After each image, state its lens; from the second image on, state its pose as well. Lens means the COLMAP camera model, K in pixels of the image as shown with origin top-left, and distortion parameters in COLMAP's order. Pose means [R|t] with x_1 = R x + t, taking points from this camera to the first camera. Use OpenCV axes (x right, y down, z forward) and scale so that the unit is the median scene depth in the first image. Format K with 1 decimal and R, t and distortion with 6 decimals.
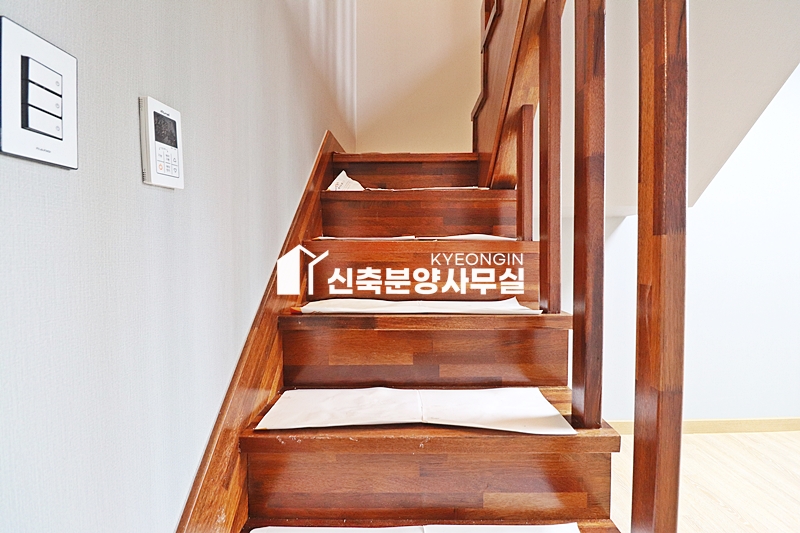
lens RADIAL K [[369.9, 0, 398.3], [0, 369.9, 260.7], [0, 0, 1]] dist [-0.009518, -0.007595]
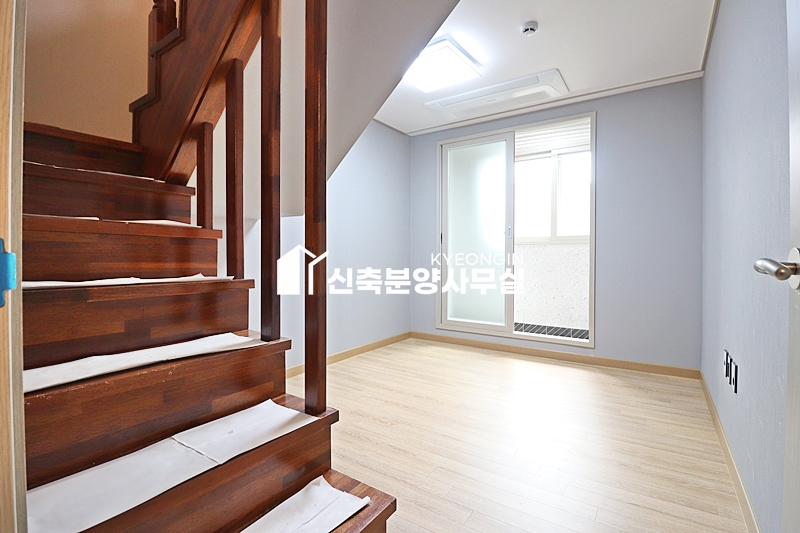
lens RADIAL K [[369.9, 0, 396.6], [0, 369.9, 260.8], [0, 0, 1]] dist [-0.009518, -0.007595]
pose [[0.560236, -0.006232, 0.828310, -0.536100], [0.017382, 0.999840, -0.004235, 0.113476], [-0.828151, 0.016770, 0.560255, -0.384643]]
